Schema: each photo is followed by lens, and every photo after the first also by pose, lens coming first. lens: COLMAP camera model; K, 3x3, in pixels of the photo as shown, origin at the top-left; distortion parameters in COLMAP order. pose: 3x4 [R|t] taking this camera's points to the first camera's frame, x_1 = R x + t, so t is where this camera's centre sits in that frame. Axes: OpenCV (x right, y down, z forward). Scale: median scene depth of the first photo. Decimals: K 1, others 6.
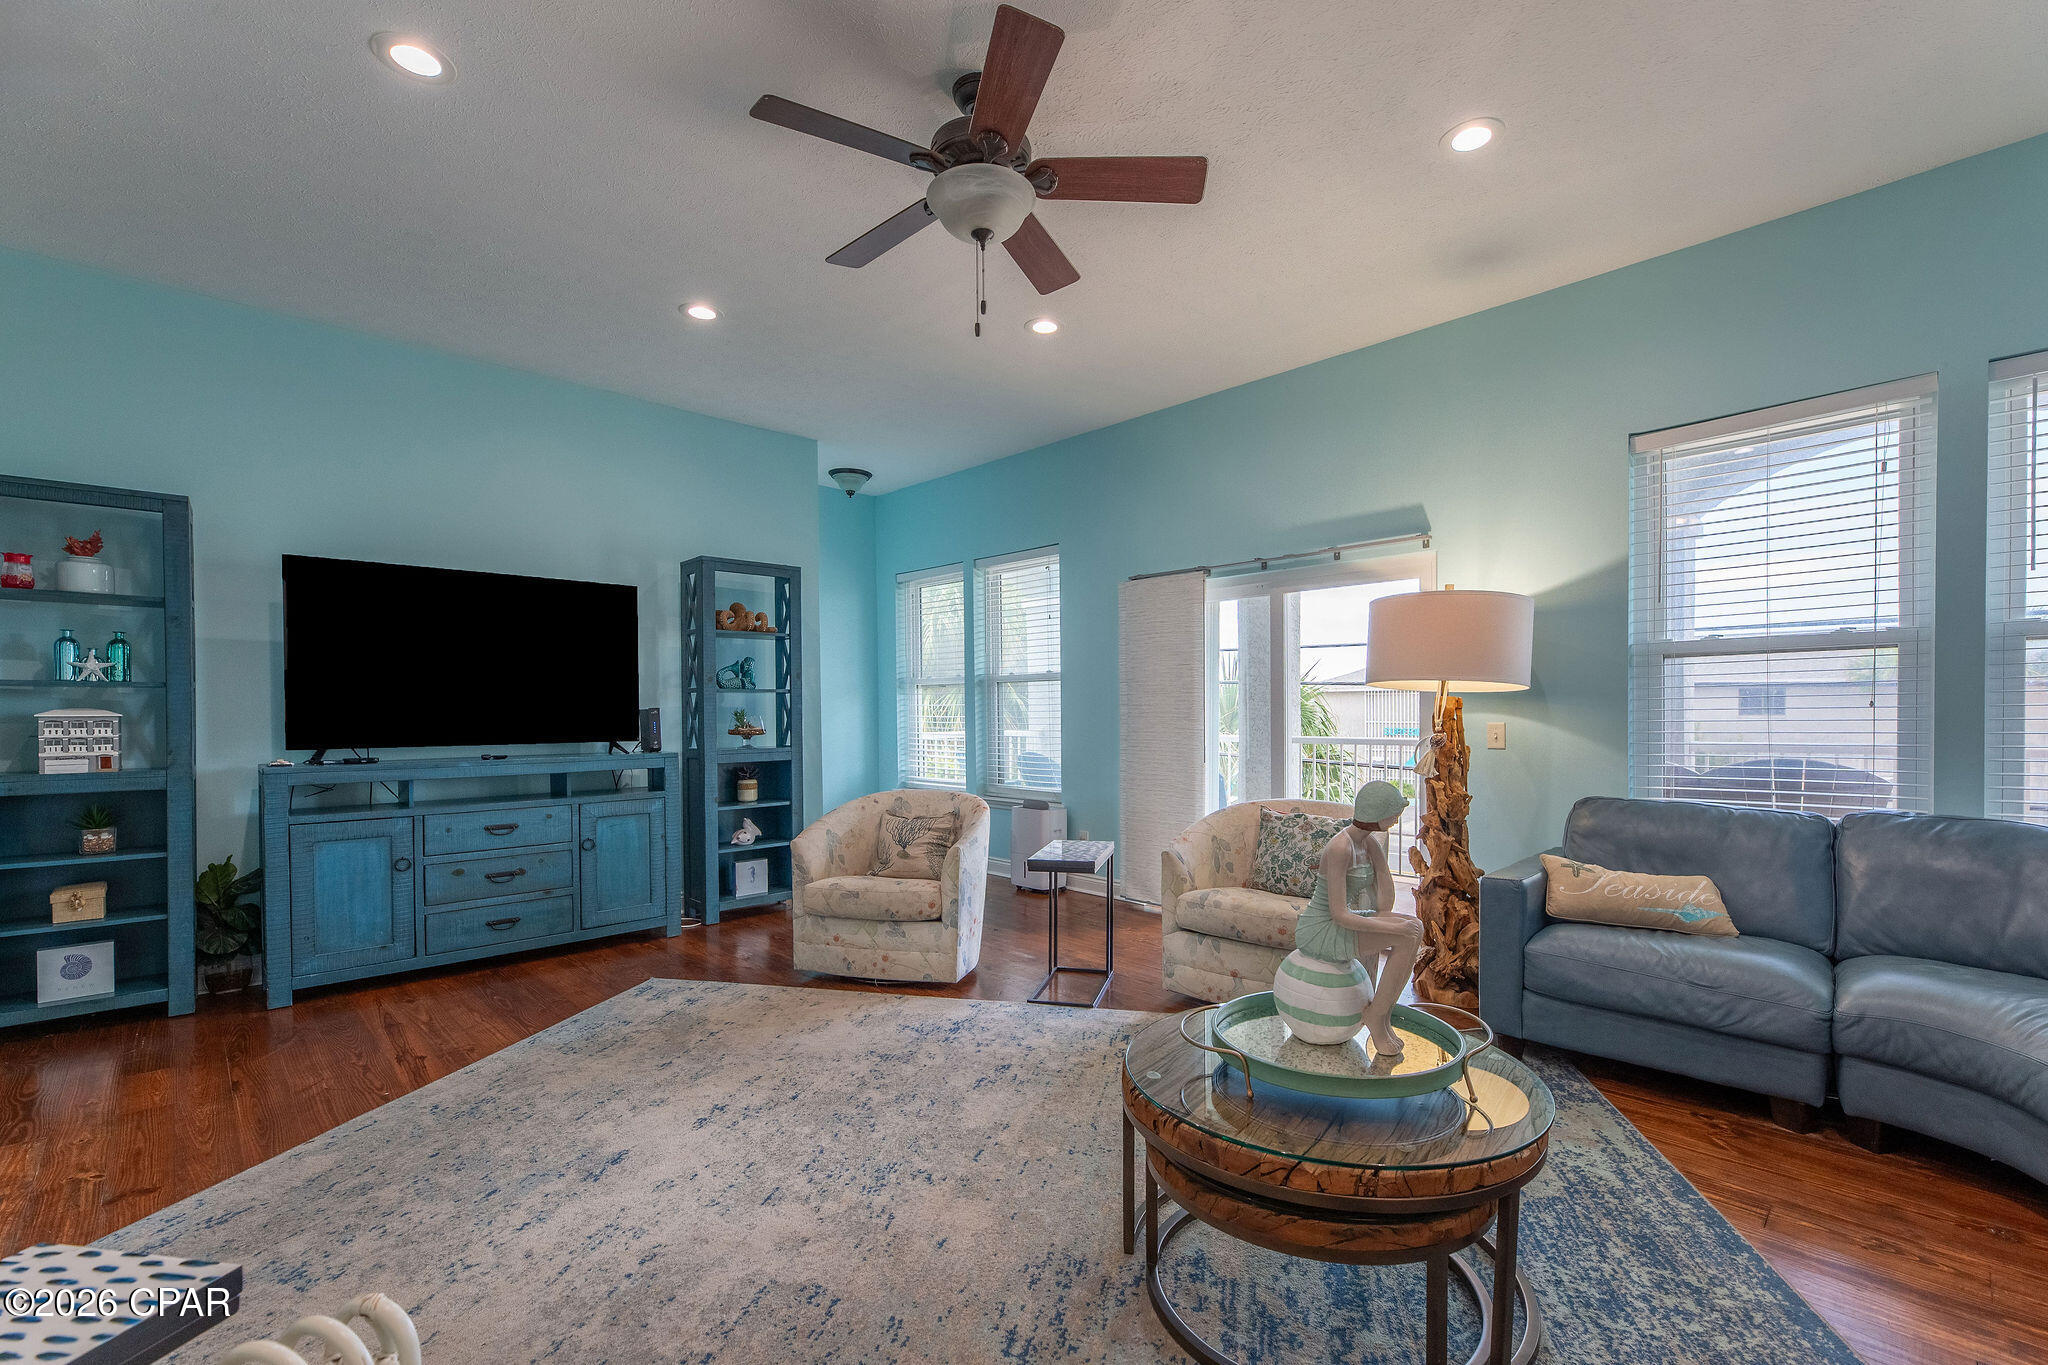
lens RADIAL K [[875.7, 0, 1055.9], [0, 875.7, 724.4], [0, 0, 1]] dist [0.000212, -0.000207]
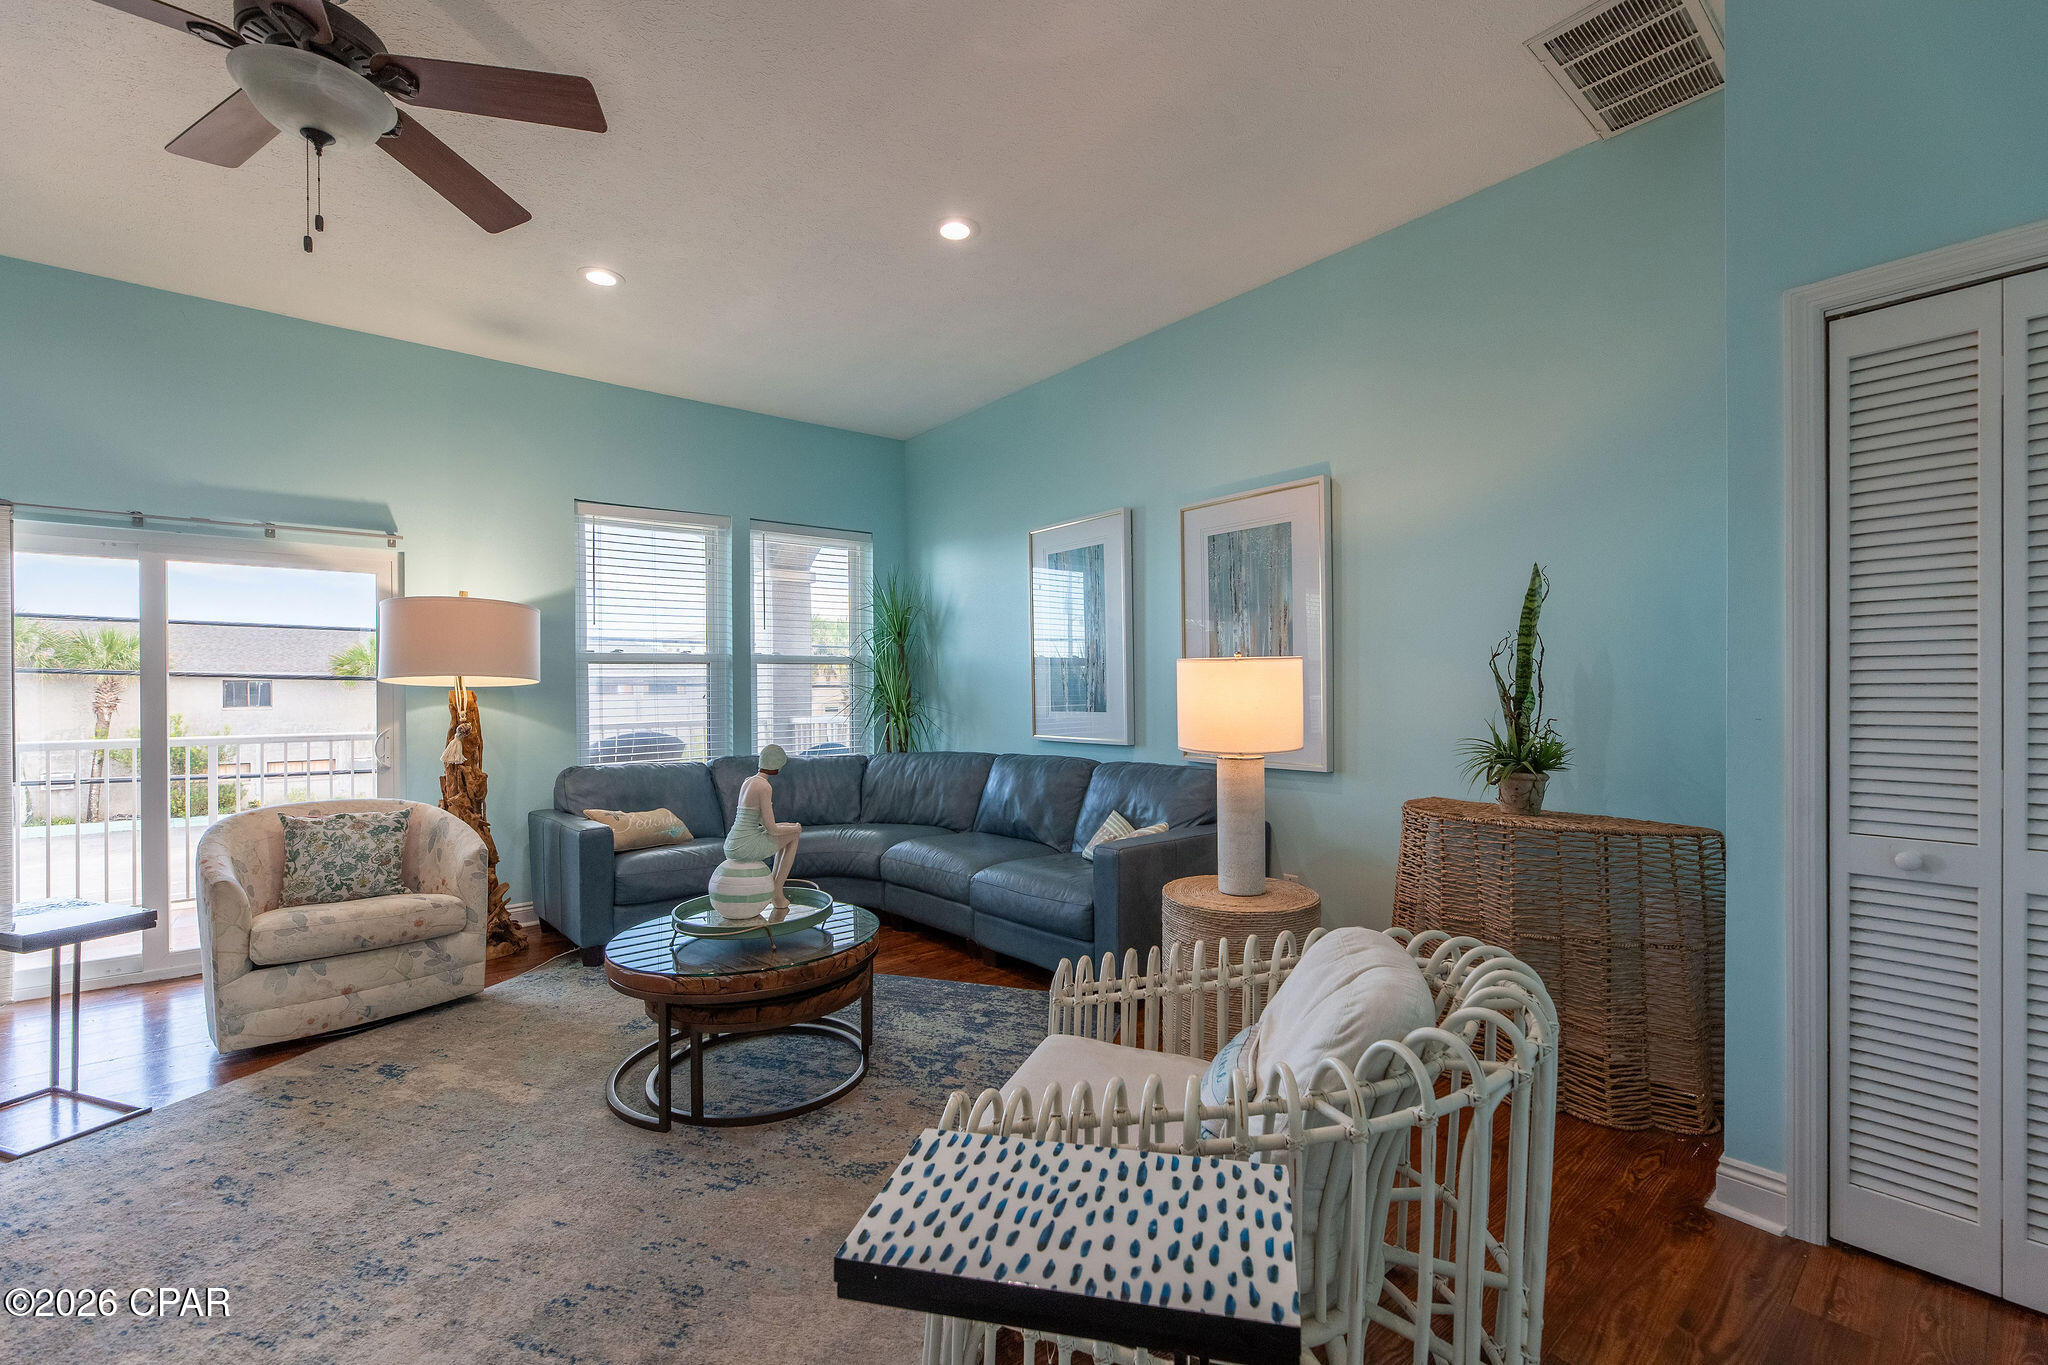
lens RADIAL K [[844.4, 0, 1016.6], [0, 844.4, 688.8], [0, 0, 1]] dist [-0.000555, 0.000022]
pose [[0.100214, 0.007299, 0.994939, -0.636756], [0.024137, 0.999661, -0.009764, -0.007151], [-0.994673, 0.024994, 0.100004, 0.211508]]
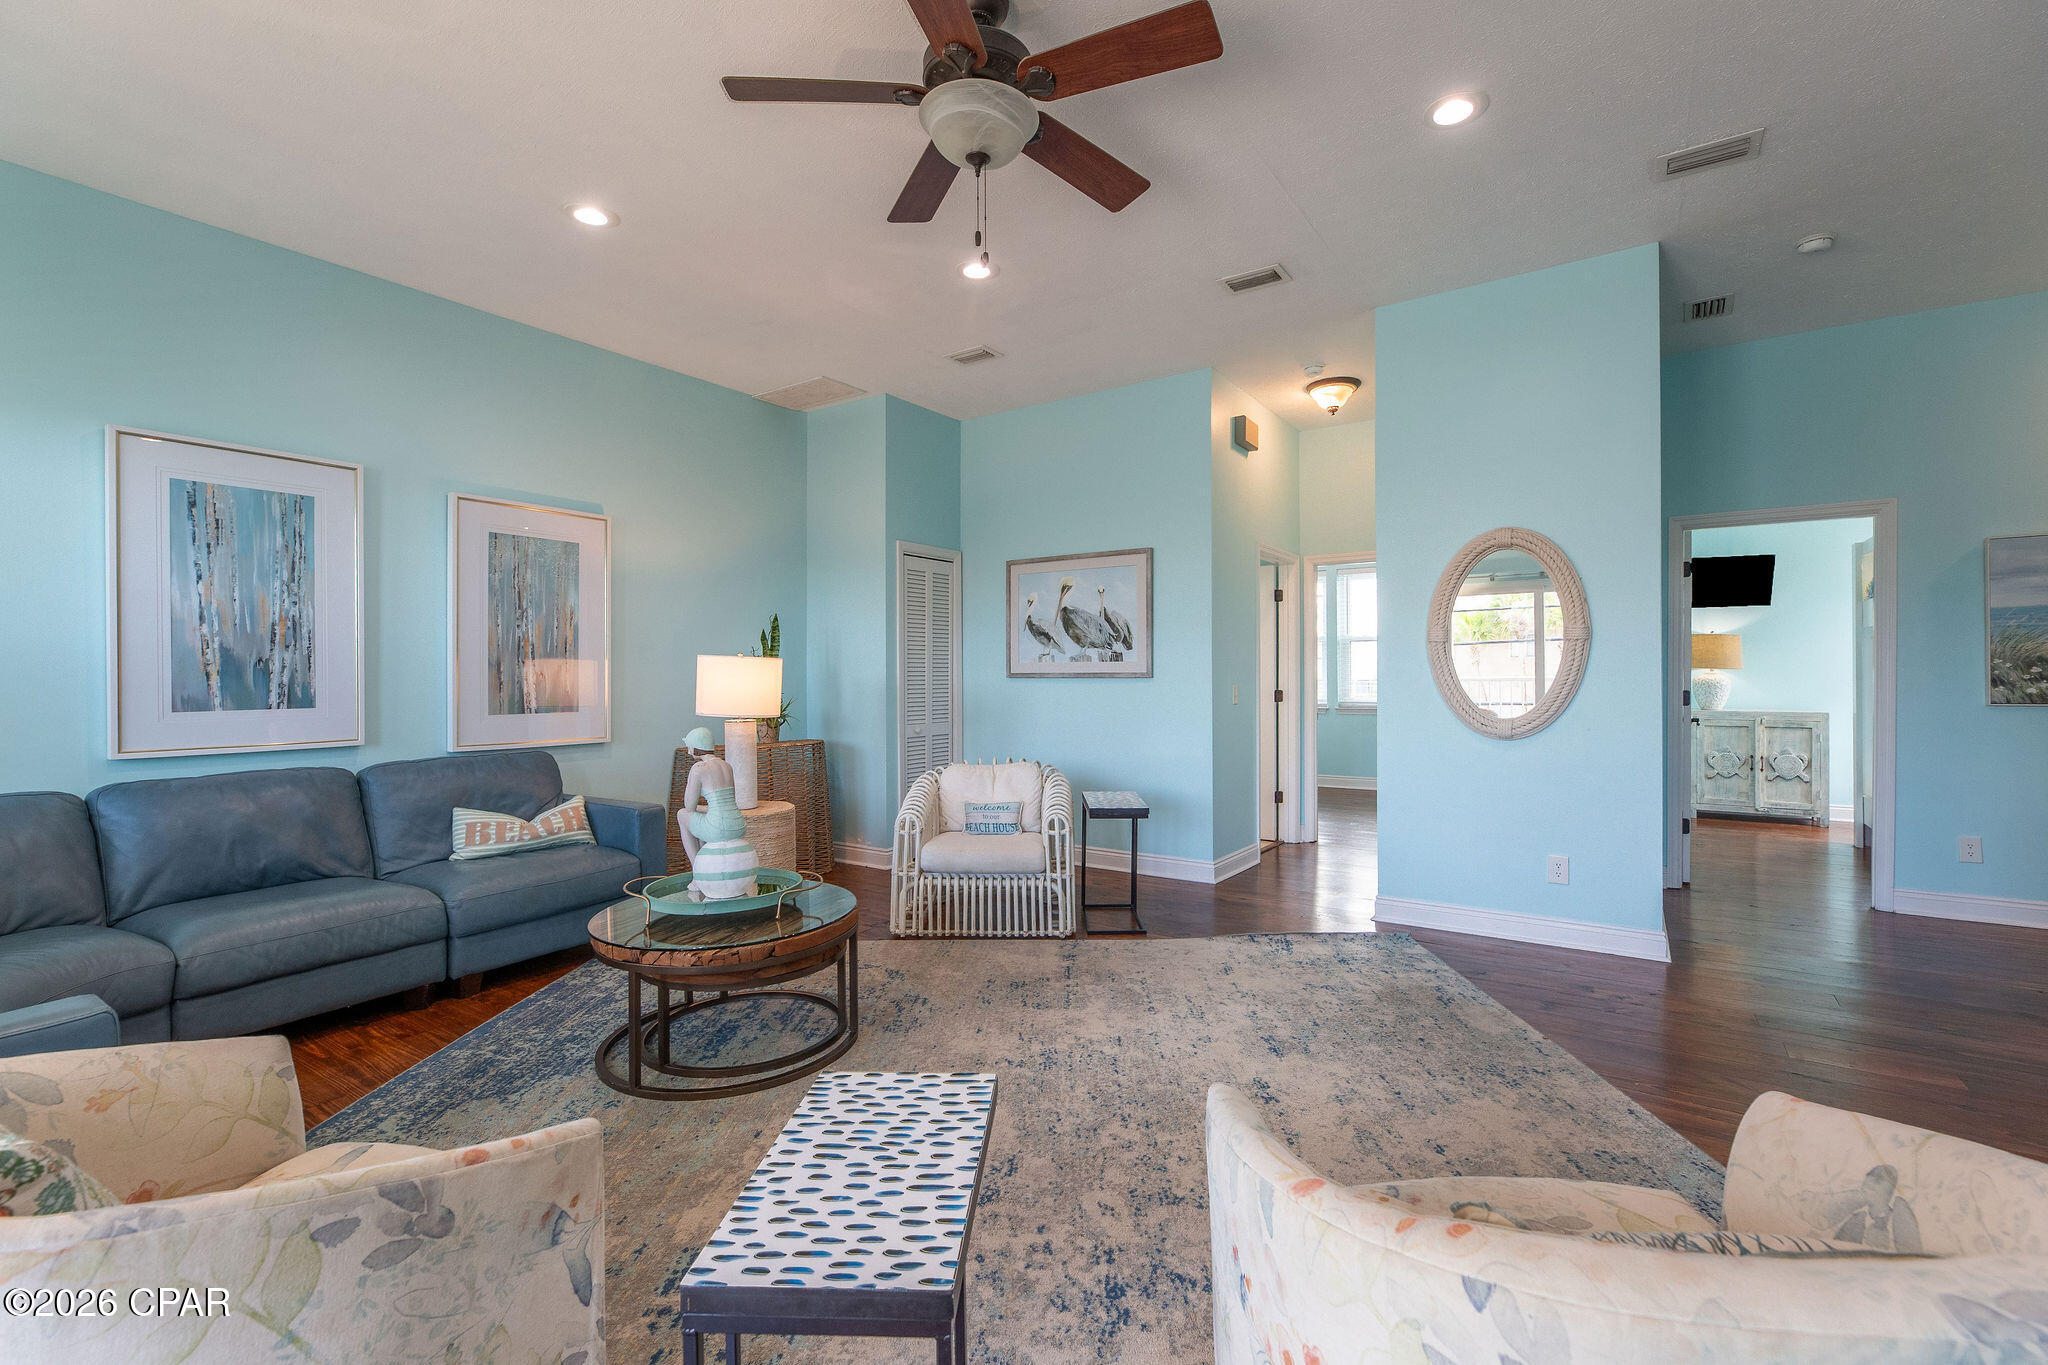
lens RADIAL K [[880.2, 0, 1055.4], [0, 880.2, 677.9], [0, 0, 1]] dist [-0.000051, 0.000051]
pose [[-0.980750, 0.015268, -0.194669, 0.016769], [0.011001, 0.999675, 0.022983, -0.033790], [0.194956, 0.020399, -0.980600, 1.505572]]
